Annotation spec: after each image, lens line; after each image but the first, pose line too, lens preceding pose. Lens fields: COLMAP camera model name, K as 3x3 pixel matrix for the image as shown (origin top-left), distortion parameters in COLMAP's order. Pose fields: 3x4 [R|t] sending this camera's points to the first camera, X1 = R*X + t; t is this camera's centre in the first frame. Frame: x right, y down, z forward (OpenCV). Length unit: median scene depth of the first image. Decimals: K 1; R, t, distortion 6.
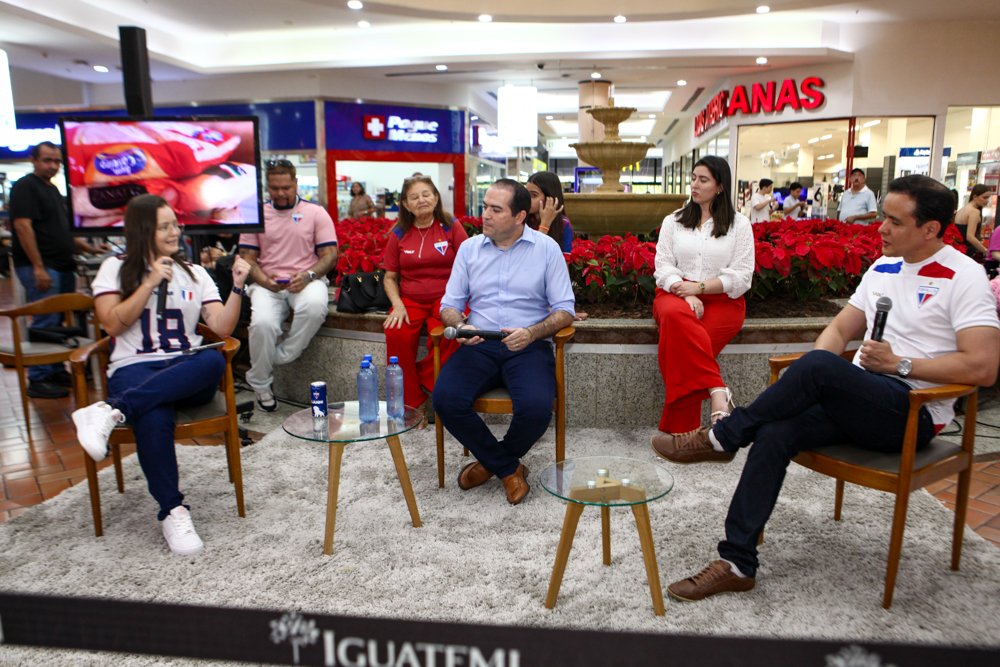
lens RADIAL K [[752.4, 0, 500.0], [0, 752.4, 333.5], [0, 0, 1]] dist [-0.091272, 0.071037]
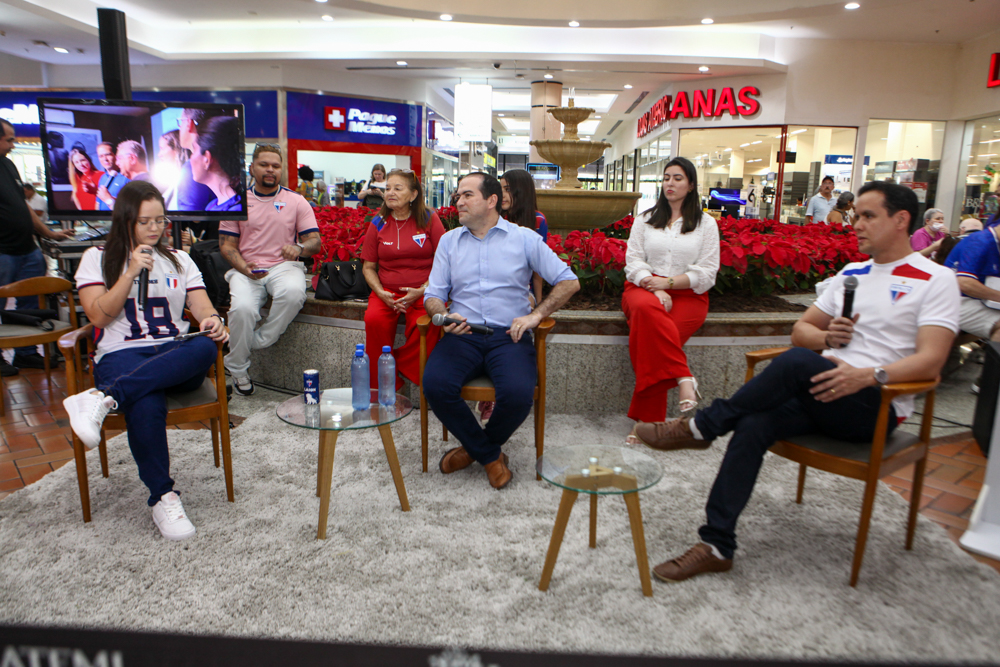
lens RADIAL K [[710.9, 0, 500.0], [0, 710.9, 333.5], [0, 0, 1]] dist [-0.095007, 0.067765]
pose [[0.996978, 0.014556, 0.076308, -0.040428], [-0.016142, 0.999665, 0.020215, -0.005529], [-0.075988, -0.021386, 0.996879, 0.016434]]
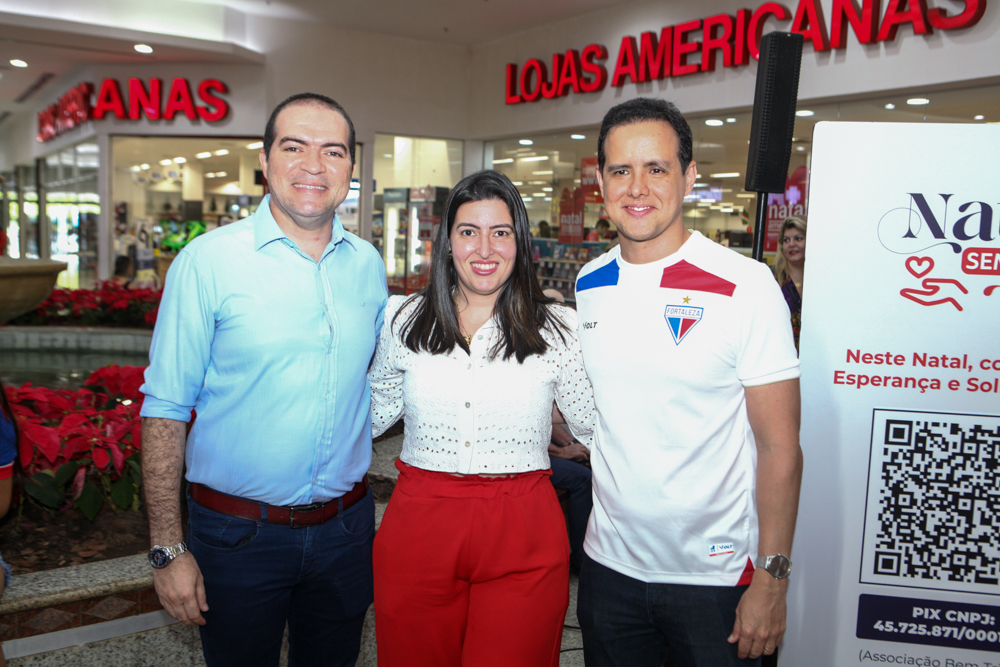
lens RADIAL K [[986.0, 0, 500.0], [0, 986.0, 333.5], [0, 0, 1]] dist [-0.067140, 0.096083]
pose [[0.765778, -0.041421, 0.641769, 0.009361], [0.081124, 0.996174, -0.032504, -0.130709], [-0.637968, 0.076954, 0.766209, 0.279754]]
